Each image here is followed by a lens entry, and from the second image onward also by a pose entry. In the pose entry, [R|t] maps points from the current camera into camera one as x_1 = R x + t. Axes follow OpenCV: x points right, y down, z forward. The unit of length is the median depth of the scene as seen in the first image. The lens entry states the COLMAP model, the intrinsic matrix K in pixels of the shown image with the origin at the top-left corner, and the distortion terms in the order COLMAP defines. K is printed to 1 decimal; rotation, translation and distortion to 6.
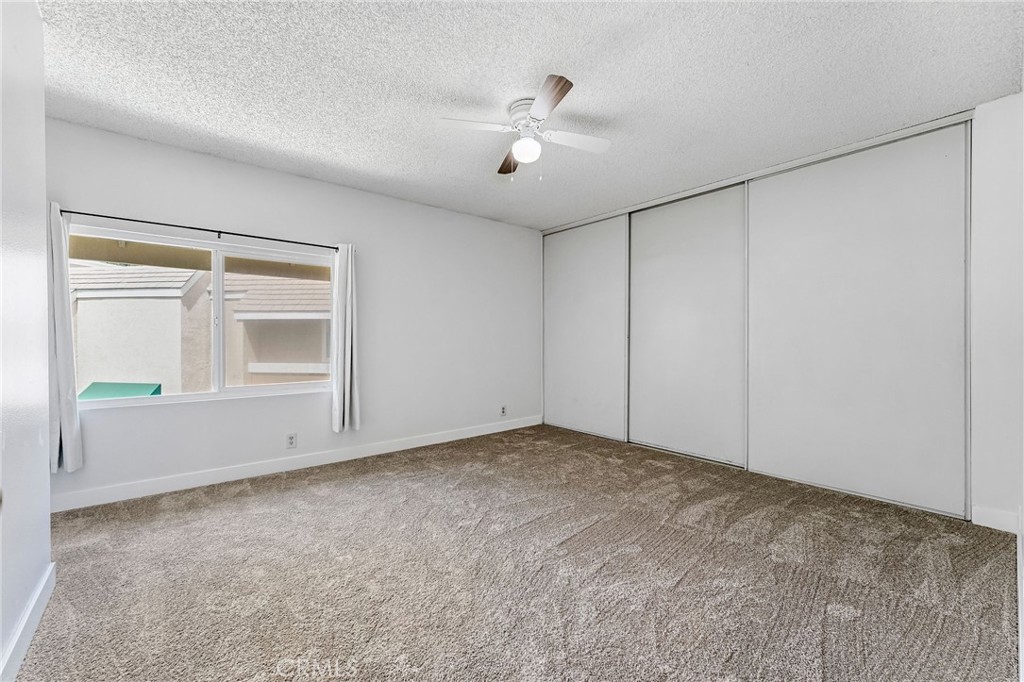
lens RADIAL K [[417.1, 0, 506.5], [0, 417.1, 338.8], [0, 0, 1]] dist [0.000538, -0.000150]
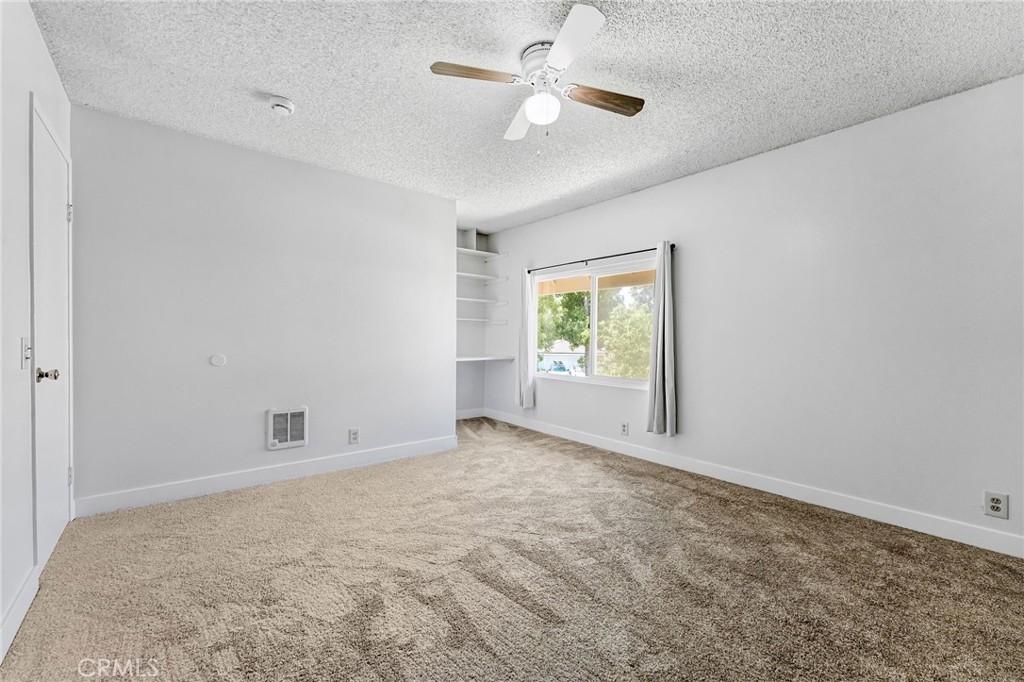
lens RADIAL K [[417.1, 0, 506.5], [0, 417.1, 338.8], [0, 0, 1]] dist [0.000538, -0.000150]
pose [[-0.004551, 0.005178, -0.999976, 0.716104], [-0.012832, 0.999904, 0.005236, -0.002490], [0.999907, 0.012856, -0.004484, 0.774623]]
